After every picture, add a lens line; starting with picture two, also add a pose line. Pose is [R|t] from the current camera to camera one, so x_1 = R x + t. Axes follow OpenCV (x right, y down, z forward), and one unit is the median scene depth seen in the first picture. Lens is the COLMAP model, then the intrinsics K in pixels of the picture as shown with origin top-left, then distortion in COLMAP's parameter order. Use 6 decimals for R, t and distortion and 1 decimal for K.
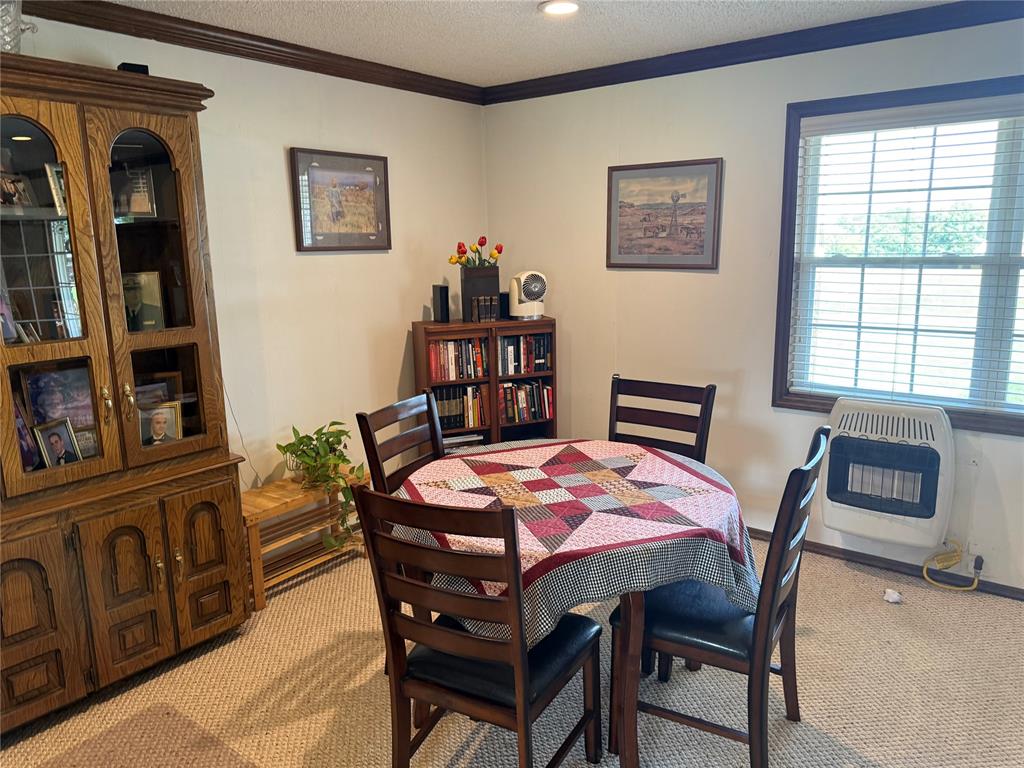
lens RADIAL K [[728.0, 0, 512.0], [0, 728.0, 384.0], [0, 0, 1]] dist [0.119711, -0.125331]
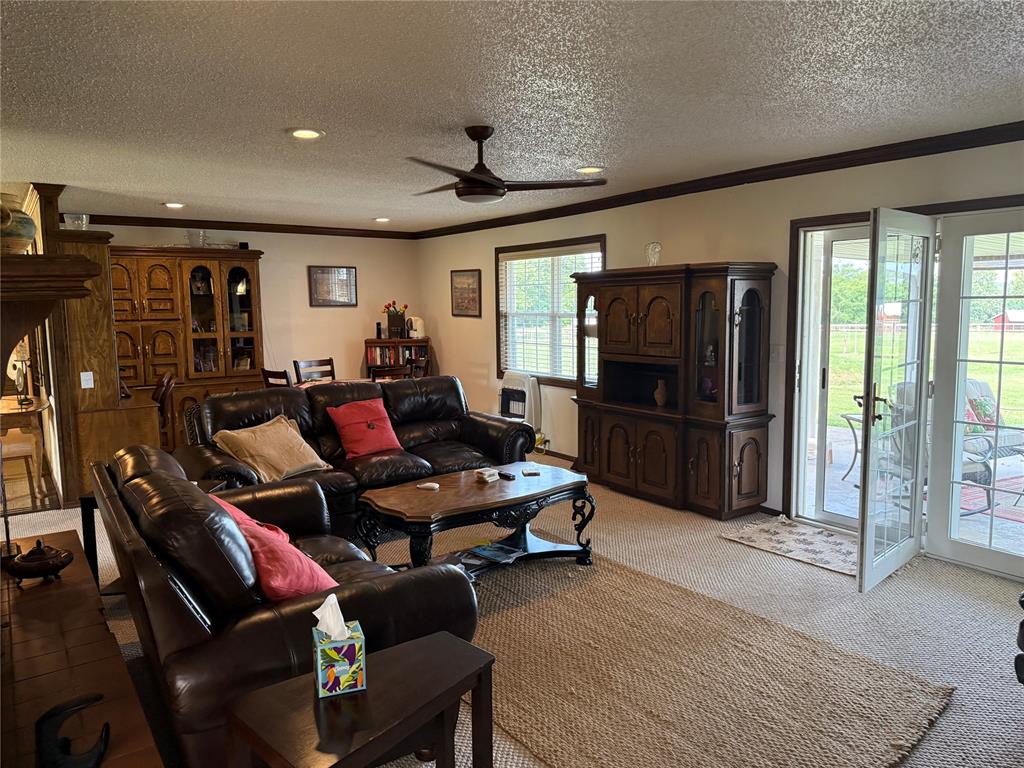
lens RADIAL K [[728.0, 0, 512.0], [0, 728.0, 384.0], [0, 0, 1]] dist [0.119711, -0.125331]
pose [[0.954439, 0.041936, -0.295444, 1.039373], [-0.065242, 0.995448, -0.069471, 0.195088], [0.291186, 0.085581, 0.952831, -1.067578]]
